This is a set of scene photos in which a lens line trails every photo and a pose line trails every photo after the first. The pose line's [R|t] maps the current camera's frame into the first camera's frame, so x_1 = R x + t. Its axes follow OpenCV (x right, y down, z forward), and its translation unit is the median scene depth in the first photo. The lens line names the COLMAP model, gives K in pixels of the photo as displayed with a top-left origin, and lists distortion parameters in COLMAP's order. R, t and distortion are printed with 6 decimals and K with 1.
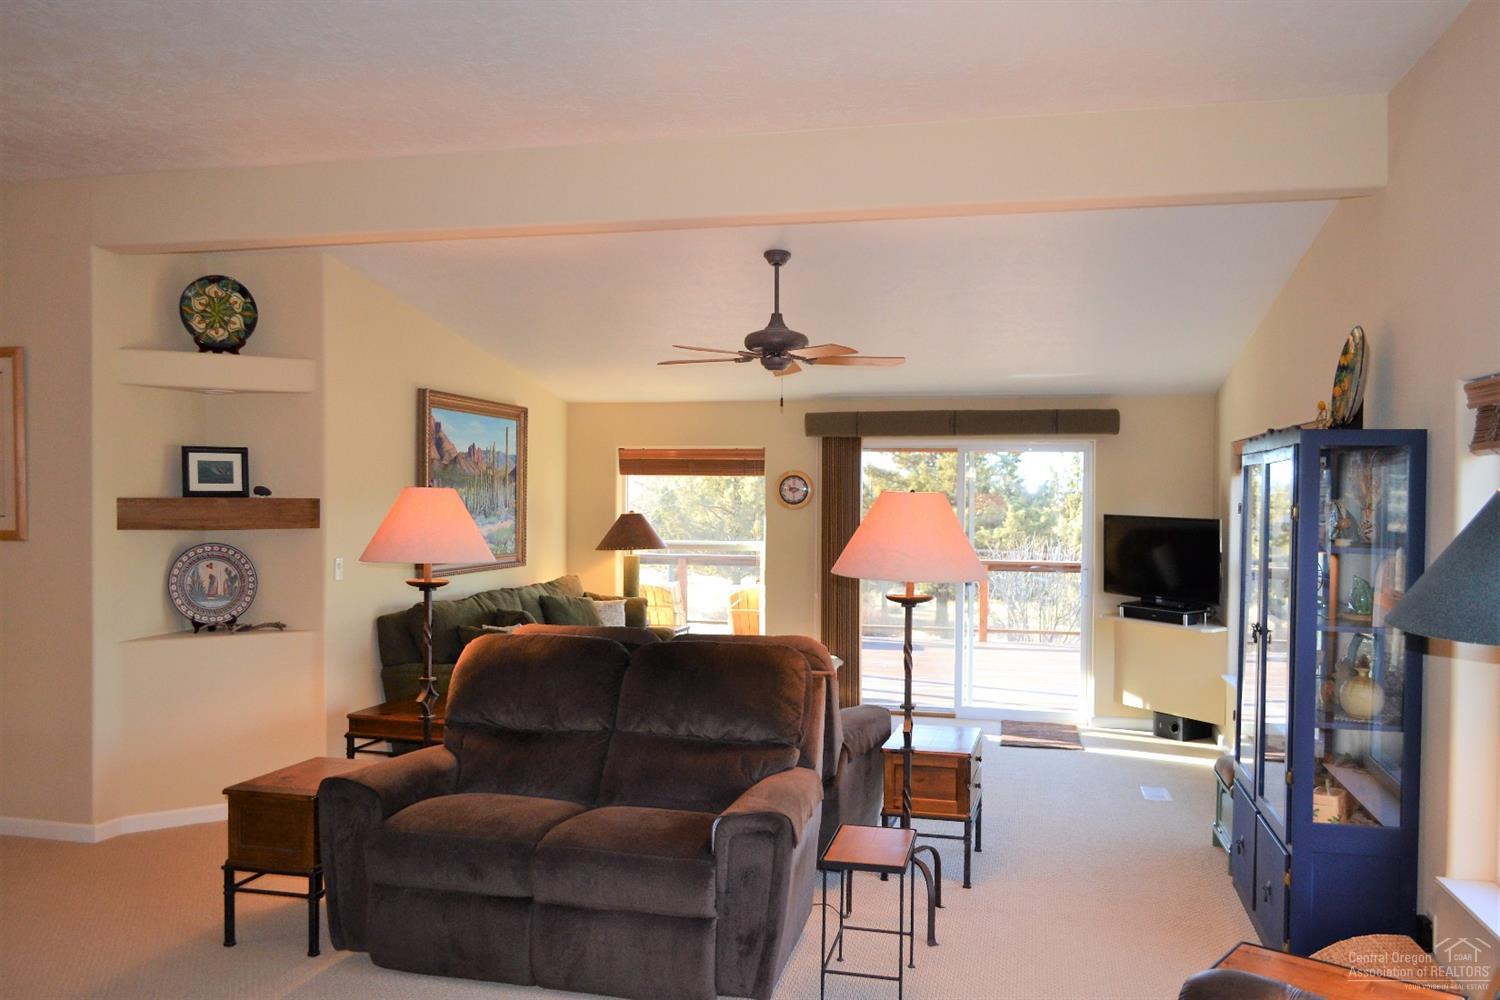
lens RADIAL K [[1198.4, 0, 757.6], [0, 1198.4, 505.2], [0, 0, 1]] dist [-0.010522, -0.006259]
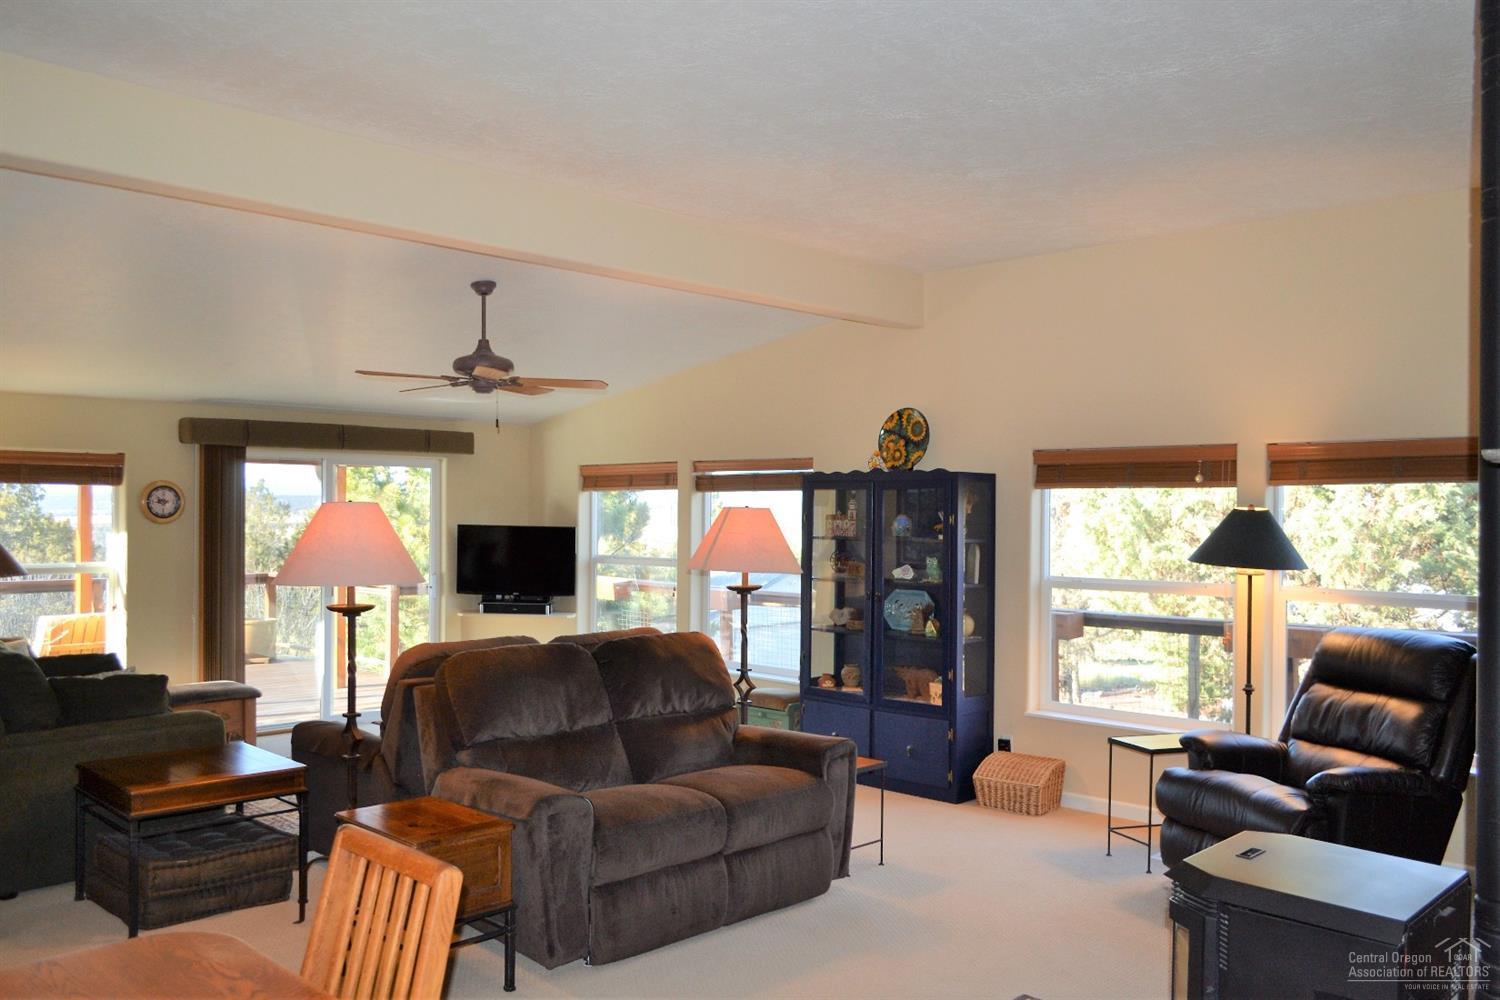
lens RADIAL K [[1198.4, 0, 764.3], [0, 1198.4, 501.4], [0, 0, 1]] dist [-0.010522, -0.006259]
pose [[0.525430, 0.004769, 0.850824, -0.522285], [0.005016, 0.999950, -0.008703, -0.002987], [-0.850822, 0.008840, 0.525379, 0.151950]]
